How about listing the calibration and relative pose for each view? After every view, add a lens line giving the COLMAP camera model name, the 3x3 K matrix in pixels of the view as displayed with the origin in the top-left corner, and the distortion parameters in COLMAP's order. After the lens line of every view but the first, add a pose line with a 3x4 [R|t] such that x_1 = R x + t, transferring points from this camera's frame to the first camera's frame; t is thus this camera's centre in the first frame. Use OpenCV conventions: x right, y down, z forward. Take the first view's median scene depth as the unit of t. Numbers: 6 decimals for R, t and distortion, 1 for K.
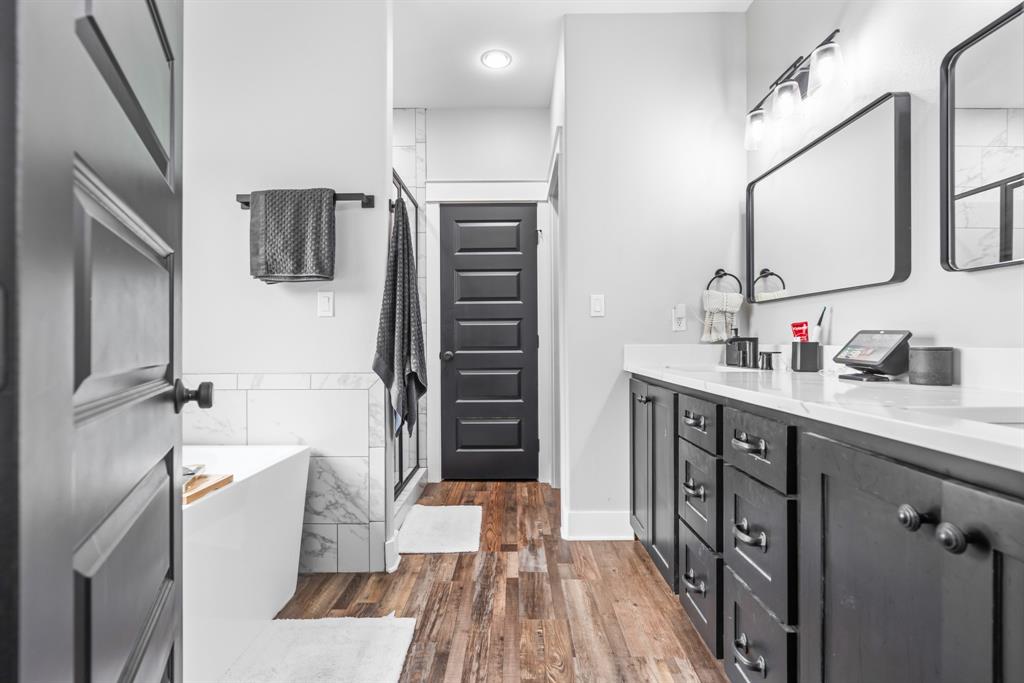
lens RADIAL K [[465.0, 0, 510.5], [0, 465.0, 344.0], [0, 0, 1]] dist [-0.000341, -0.000564]
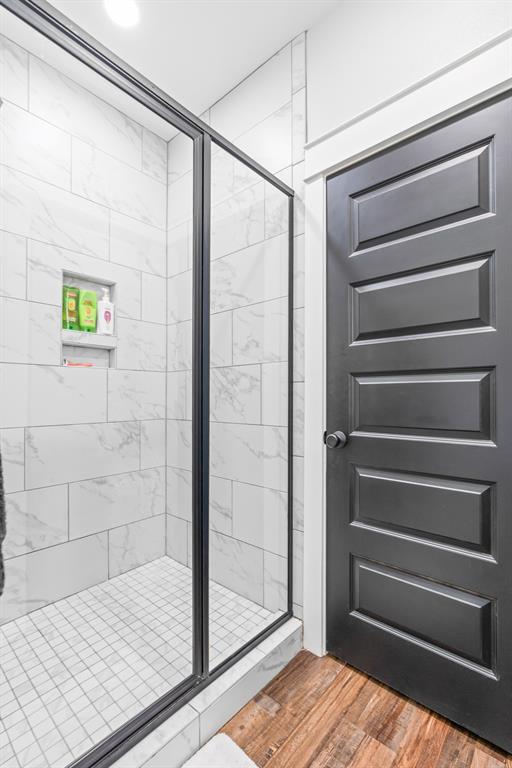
lens RADIAL K [[348.7, 0, 256.5], [0, 348.7, 394.4], [0, 0, 1]] dist [-0.000341, -0.000564]
pose [[0.757820, 0.002568, -0.652458, 0.068448], [-0.002017, 0.999997, 0.001593, -0.029624], [0.652460, 0.000108, 0.757823, 0.614240]]
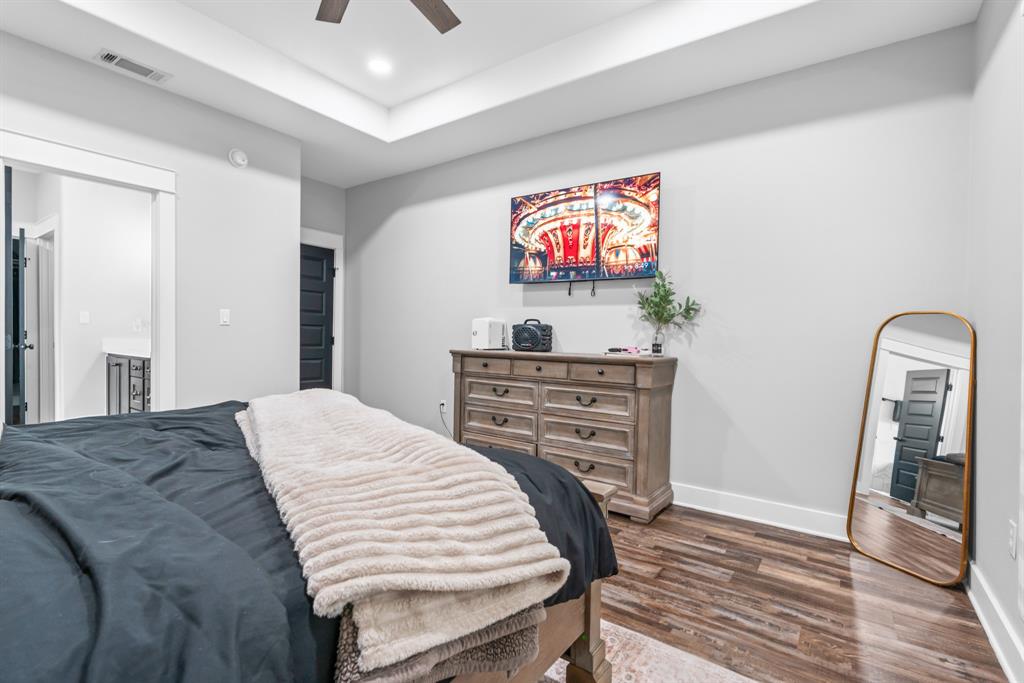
lens RADIAL K [[465.0, 0, 510.0], [0, 465.0, 344.5], [0, 0, 1]] dist [-0.000341, -0.000564]
pose [[0.568251, -0.008511, 0.822811, -0.577569], [-0.018012, 0.999578, 0.022779, -0.076361], [-0.822658, -0.027765, 0.567858, -2.247832]]
